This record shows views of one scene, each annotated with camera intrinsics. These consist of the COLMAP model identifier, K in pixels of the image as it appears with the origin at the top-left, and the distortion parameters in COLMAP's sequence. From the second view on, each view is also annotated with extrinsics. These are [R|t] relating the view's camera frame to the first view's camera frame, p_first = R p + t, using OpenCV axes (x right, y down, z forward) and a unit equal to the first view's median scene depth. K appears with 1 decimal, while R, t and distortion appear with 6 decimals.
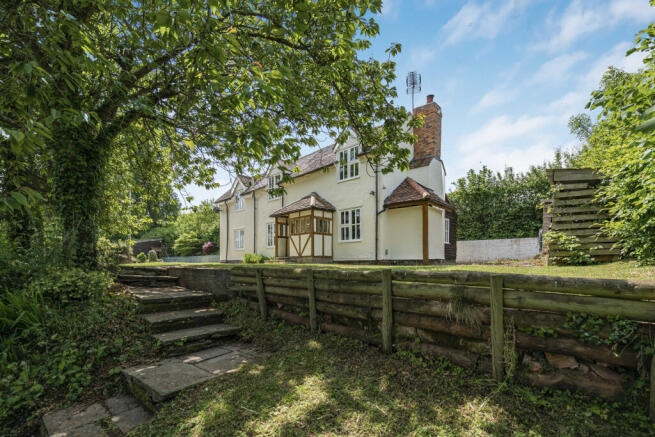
lens RADIAL K [[296.8, 0, 327.0], [0, 296.8, 218.4], [0, 0, 1]] dist [0.005596, 0.001951]
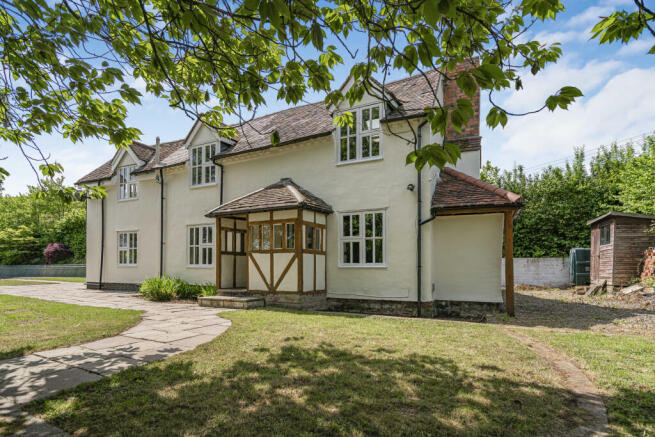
lens RADIAL K [[354.4, 0, 332.8], [0, 354.4, 234.8], [0, 0, 1]] dist [0.006897, 0.001655]
pose [[0.956201, 0.030772, 0.291089, -0.178127], [-0.046441, 0.997811, 0.047072, -0.015566], [-0.289003, -0.058529, 0.955537, 0.327415]]
